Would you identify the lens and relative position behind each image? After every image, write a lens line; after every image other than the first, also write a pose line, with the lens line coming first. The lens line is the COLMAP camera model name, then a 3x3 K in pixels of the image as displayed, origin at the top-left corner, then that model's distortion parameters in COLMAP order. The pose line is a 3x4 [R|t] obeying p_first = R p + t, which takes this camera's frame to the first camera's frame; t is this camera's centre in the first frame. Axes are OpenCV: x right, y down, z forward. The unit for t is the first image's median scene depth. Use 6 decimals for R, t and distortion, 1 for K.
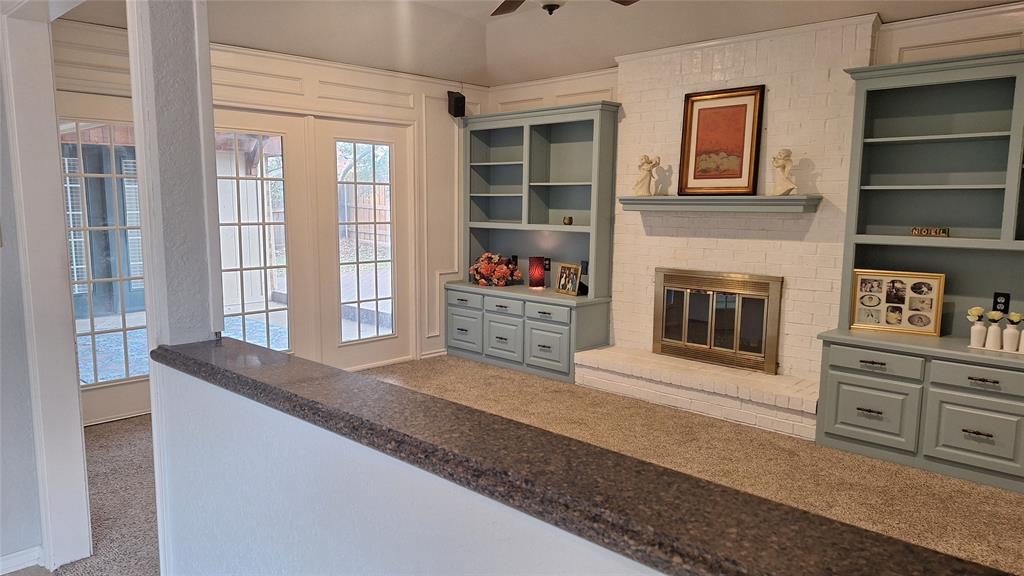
lens RADIAL K [[691.2, 0, 505.4], [0, 691.2, 287.9], [0, 0, 1]] dist [0.095908, -0.107126]
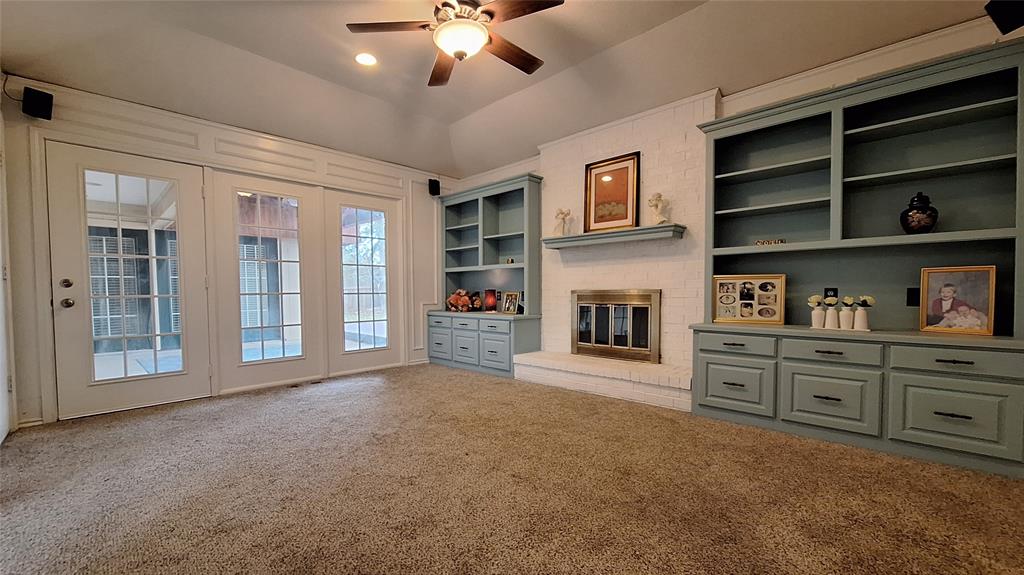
lens RADIAL K [[403.5, 0, 512.7], [0, 403.5, 302.2], [0, 0, 1]] dist [0.001869, 0.000026]
pose [[0.999831, -0.014690, 0.011018, 0.100422], [0.015690, 0.995161, -0.096998, 0.074490], [-0.009540, 0.097154, 0.995224, 0.229792]]
